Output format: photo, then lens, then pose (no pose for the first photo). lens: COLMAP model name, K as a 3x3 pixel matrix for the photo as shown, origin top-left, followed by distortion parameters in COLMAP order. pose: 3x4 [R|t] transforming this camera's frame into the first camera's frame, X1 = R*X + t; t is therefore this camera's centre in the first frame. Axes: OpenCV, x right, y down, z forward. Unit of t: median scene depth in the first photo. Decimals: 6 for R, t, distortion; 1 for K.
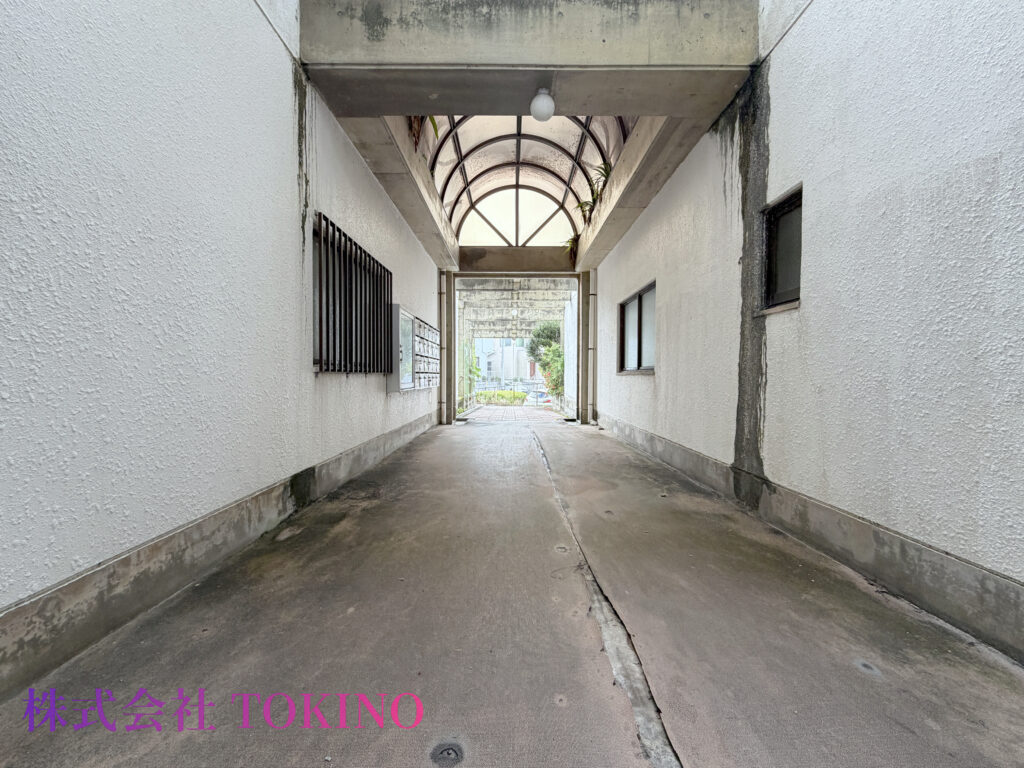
lens RADIAL K [[409.0, 0, 511.6], [0, 409.0, 385.1], [0, 0, 1]] dist [-0.000814, 0.000355]
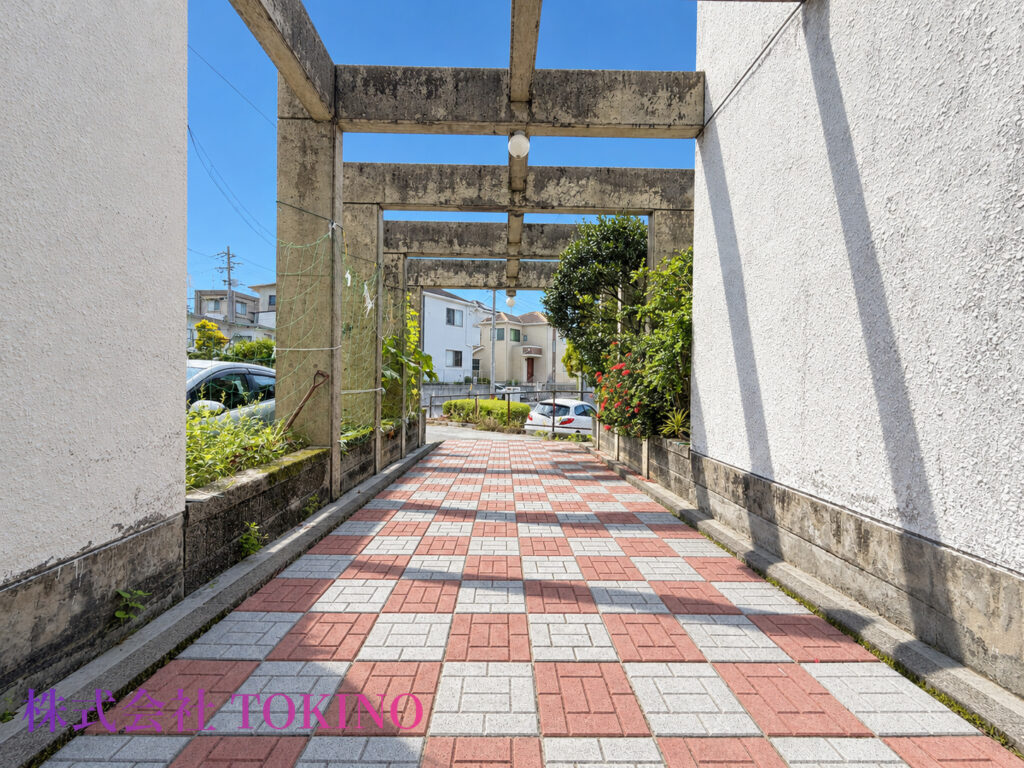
lens RADIAL K [[409.0, 0, 509.7], [0, 409.0, 382.7], [0, 0, 1]] dist [-0.000814, 0.000355]
pose [[0.999872, -0.003639, 0.015585, -0.001532], [0.003775, 0.999955, -0.008713, -0.008045], [-0.015552, 0.008771, 0.999841, 0.404988]]
